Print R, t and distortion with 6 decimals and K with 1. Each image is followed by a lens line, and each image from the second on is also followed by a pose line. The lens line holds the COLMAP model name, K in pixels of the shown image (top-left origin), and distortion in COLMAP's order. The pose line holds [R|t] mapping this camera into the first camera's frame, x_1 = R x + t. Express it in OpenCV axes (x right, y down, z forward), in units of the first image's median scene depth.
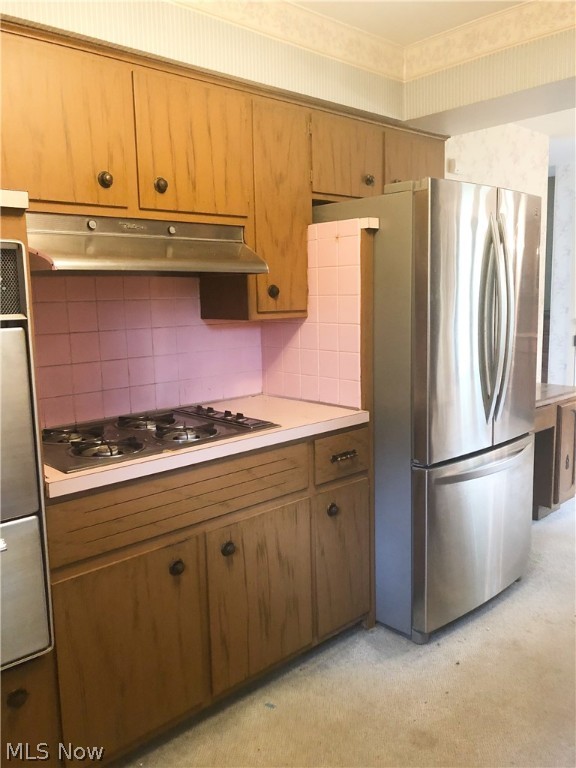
lens RADIAL K [[629.4, 0, 288.0], [0, 629.4, 384.0], [0, 0, 1]] dist [0.065424, -0.152622]
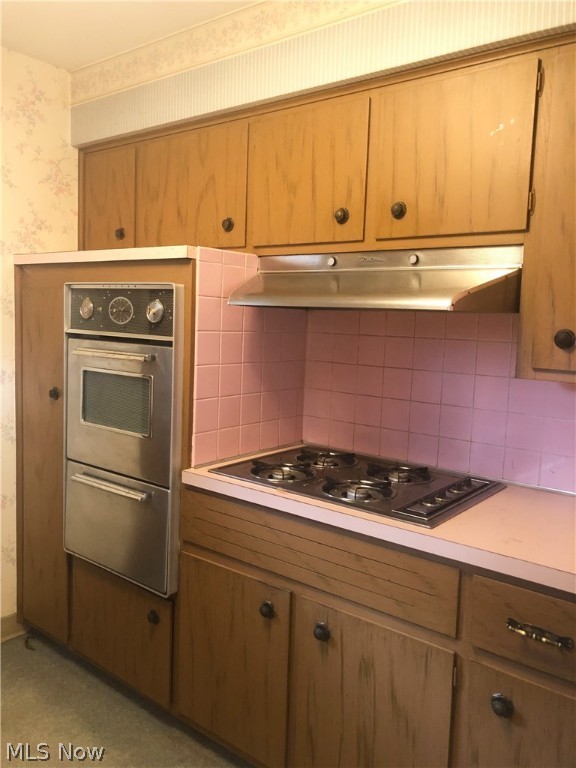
lens RADIAL K [[633.7, 0, 287.1], [0, 633.7, 376.0], [0, 0, 1]] dist [-0.009194, -0.002089]
pose [[0.134904, 0.121124, -0.983428, 0.678628], [-0.180169, 0.978954, 0.095858, -0.145338], [0.974341, 0.164252, 0.153888, 0.755753]]
